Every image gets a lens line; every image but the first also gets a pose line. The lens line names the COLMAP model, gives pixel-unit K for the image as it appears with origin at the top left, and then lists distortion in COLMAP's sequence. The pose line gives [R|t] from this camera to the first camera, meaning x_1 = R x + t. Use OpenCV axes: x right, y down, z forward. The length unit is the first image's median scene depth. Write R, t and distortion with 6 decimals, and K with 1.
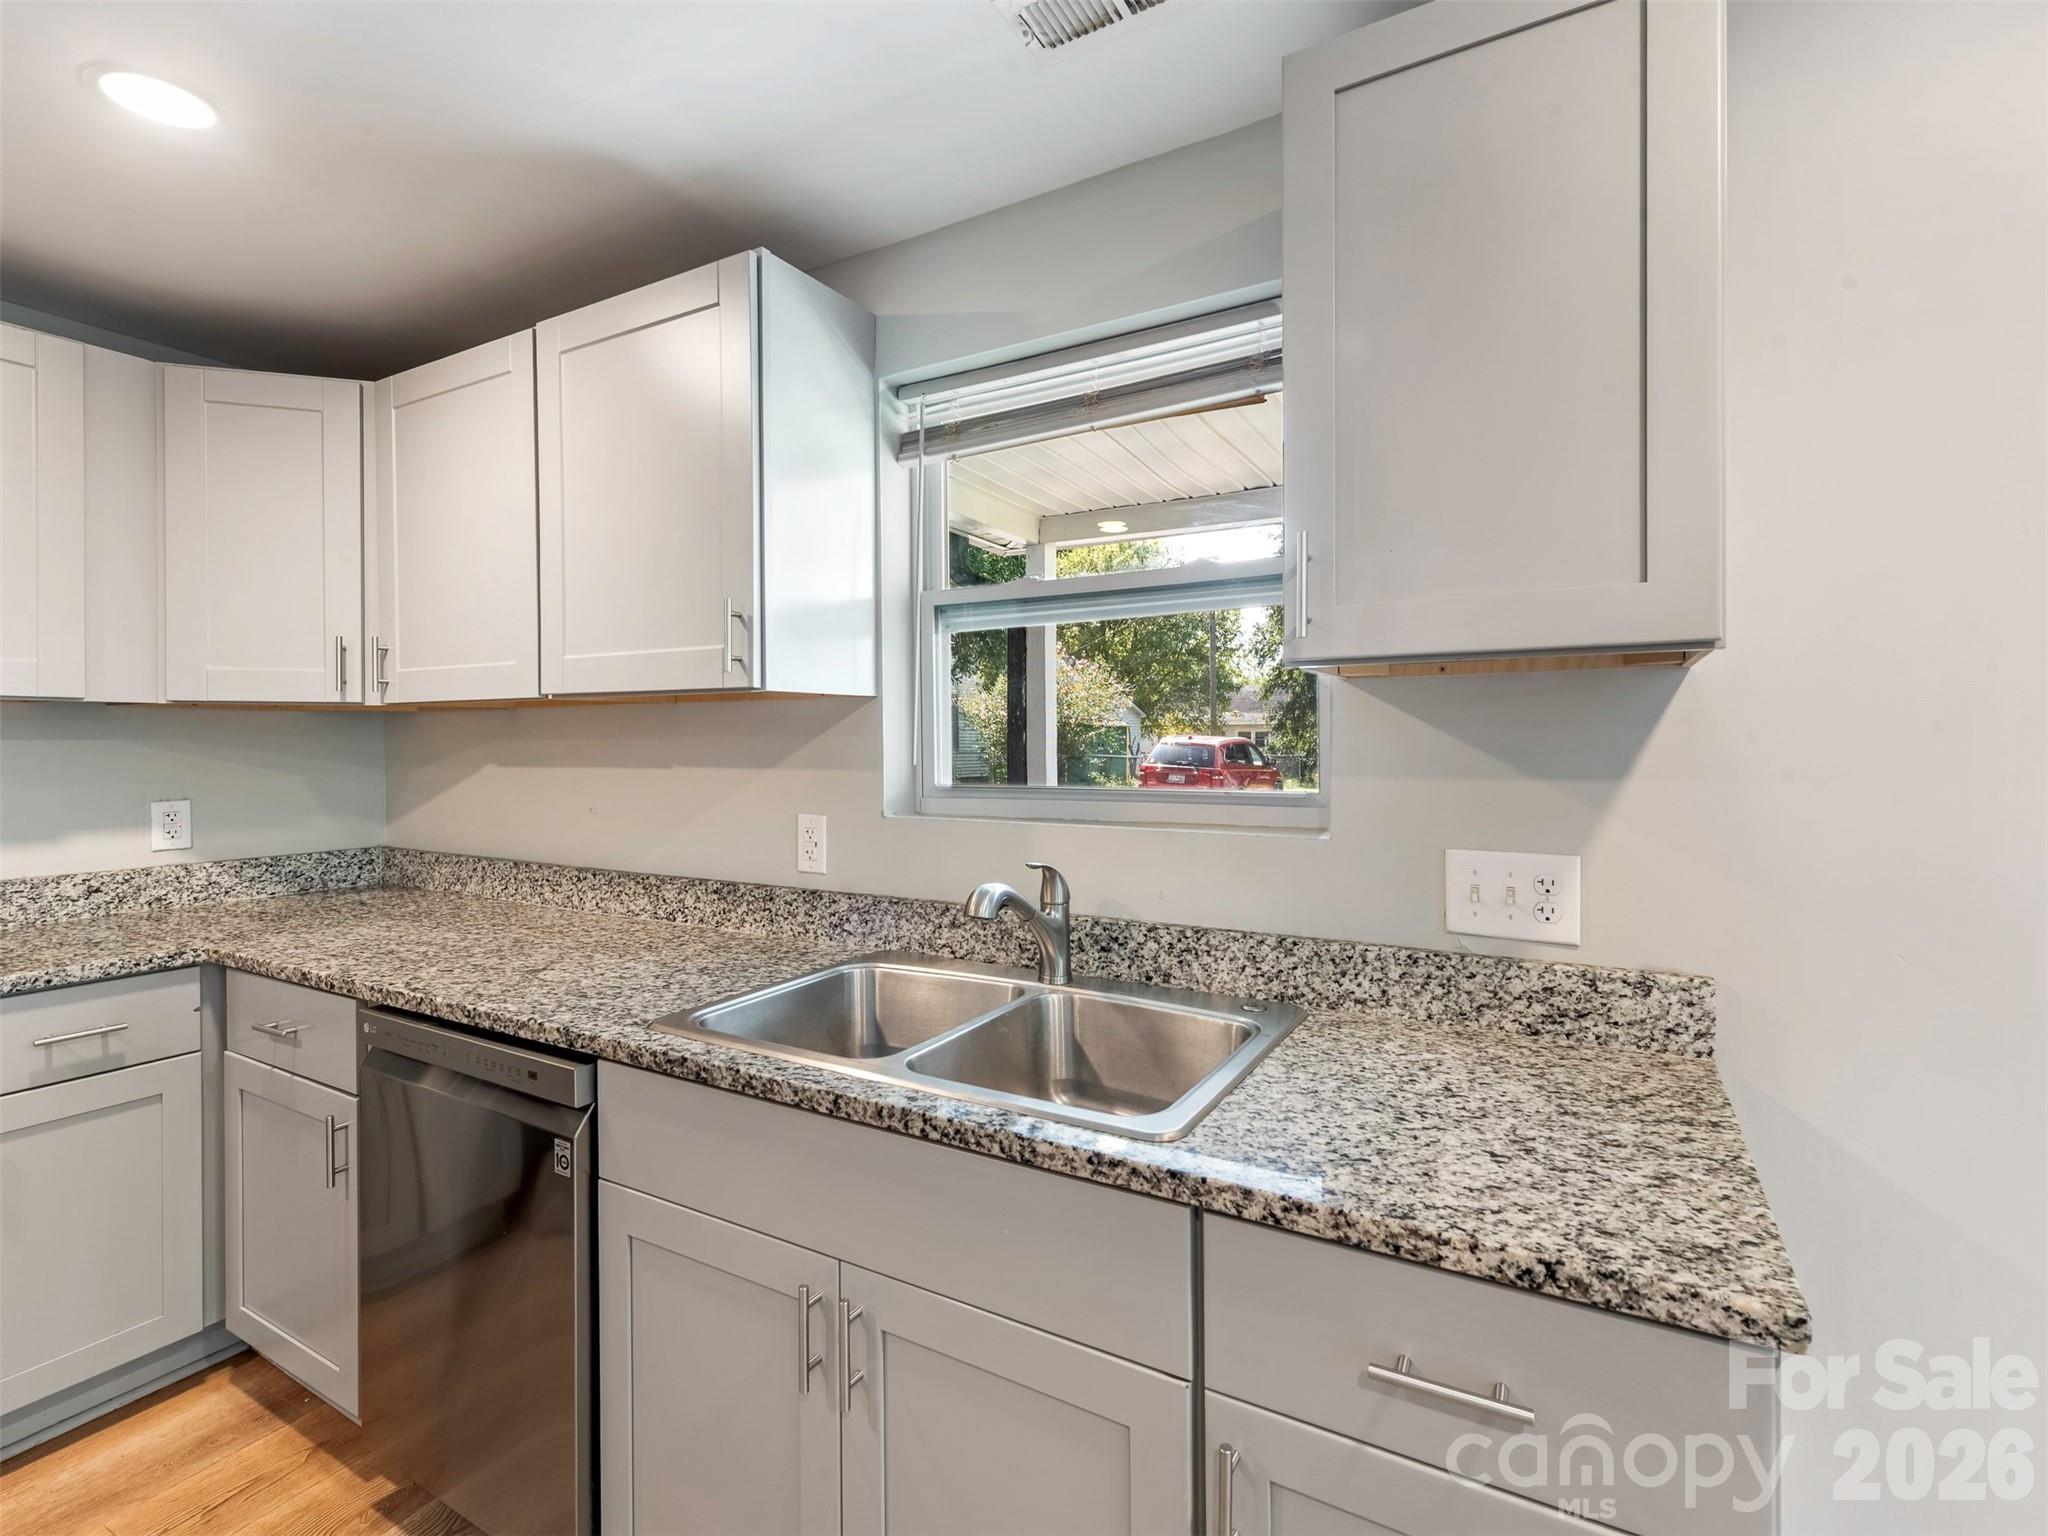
lens RADIAL K [[930.3, 0, 1056.1], [0, 930.3, 755.5], [0, 0, 1]] dist [0.019408, -0.007894]
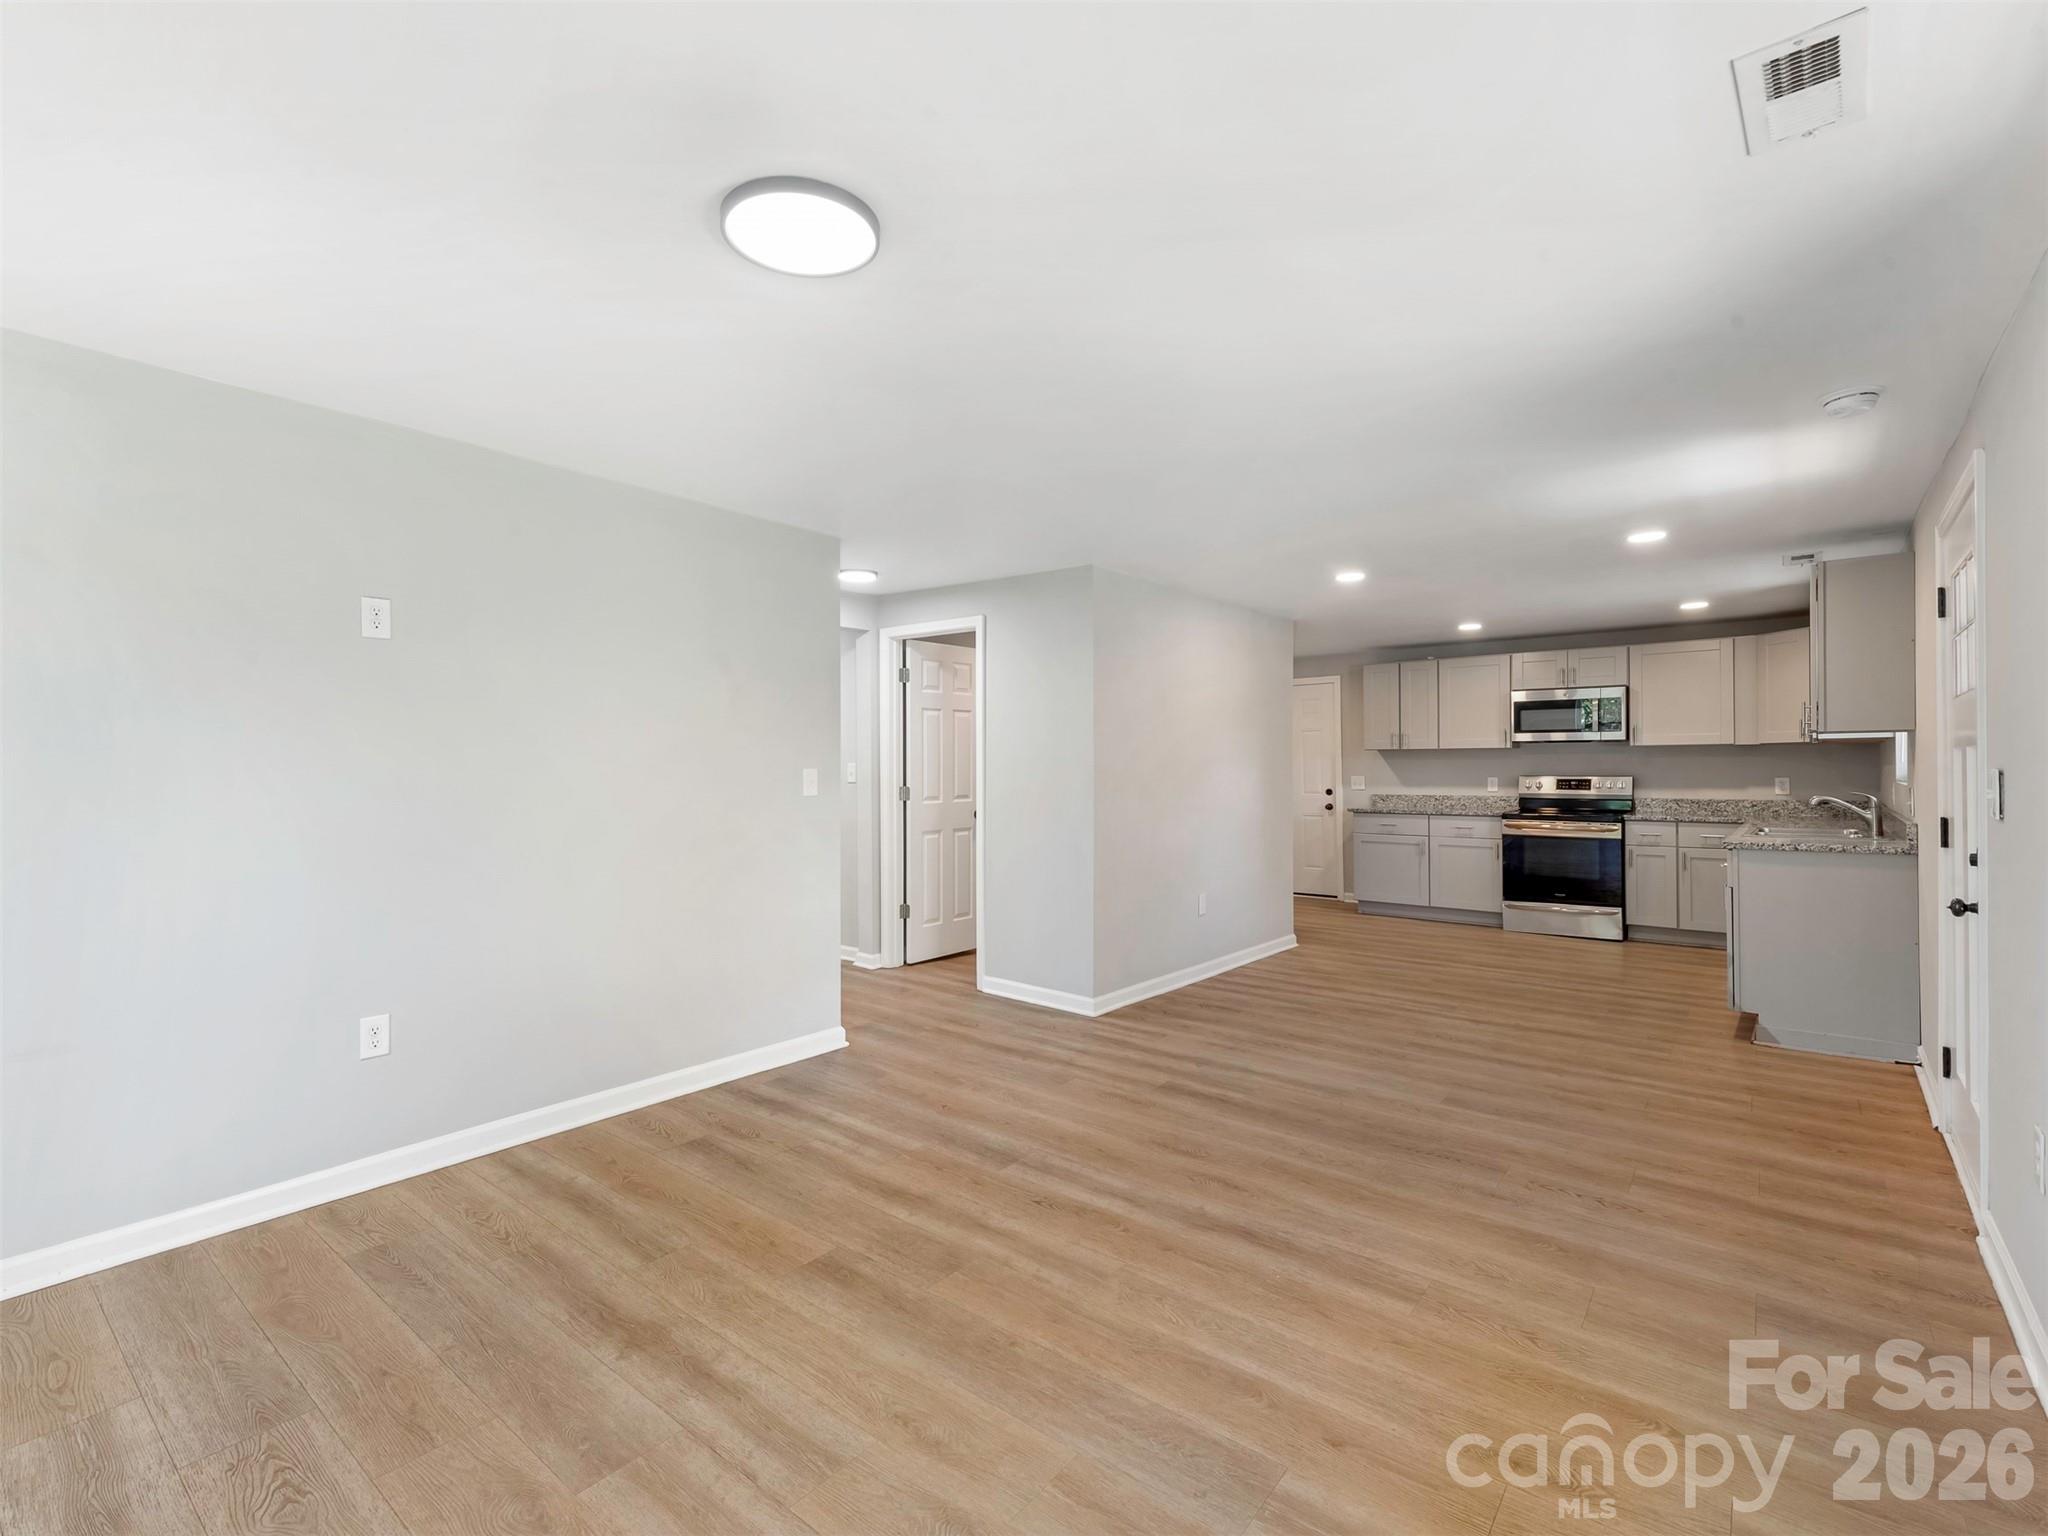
lens RADIAL K [[933.8, 0, 954.4], [0, 933.8, 769.2], [0, 0, 1]] dist [0.004975, -0.003241]
pose [[-0.231562, 0.003111, -0.972815, 3.631861], [-0.007674, 0.999958, 0.005025, 0.043309], [0.972790, 0.008629, -0.231529, -1.180400]]
